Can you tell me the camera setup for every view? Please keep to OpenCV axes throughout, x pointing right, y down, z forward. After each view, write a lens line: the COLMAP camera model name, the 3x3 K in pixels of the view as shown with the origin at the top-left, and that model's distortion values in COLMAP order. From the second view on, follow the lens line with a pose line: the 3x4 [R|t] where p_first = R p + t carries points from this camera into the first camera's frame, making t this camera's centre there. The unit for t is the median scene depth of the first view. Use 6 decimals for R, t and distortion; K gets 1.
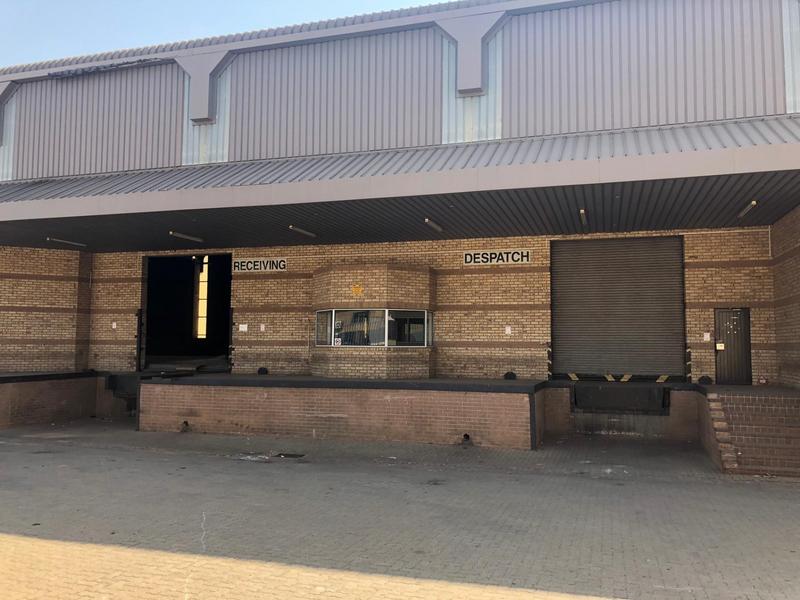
lens RADIAL K [[659.0, 0, 397.6], [0, 659.0, 291.8], [0, 0, 1]] dist [0.031865, -0.041850]
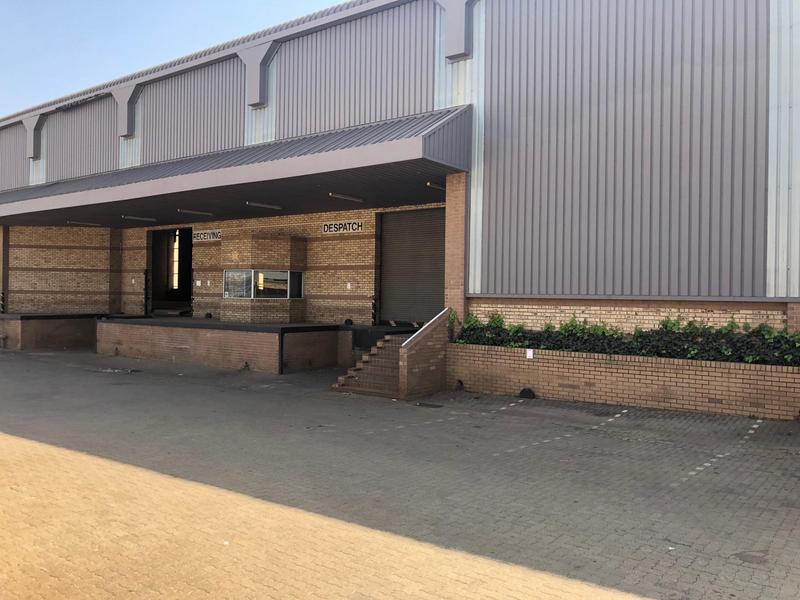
lens RADIAL K [[711.6, 0, 406.8], [0, 711.6, 304.5], [0, 0, 1]] dist [0.083964, -0.108883]
pose [[0.927234, 0.009993, -0.374349, 0.705959], [0.026139, 0.995479, 0.091317, -0.024533], [0.373569, -0.094457, 0.922781, -0.186939]]
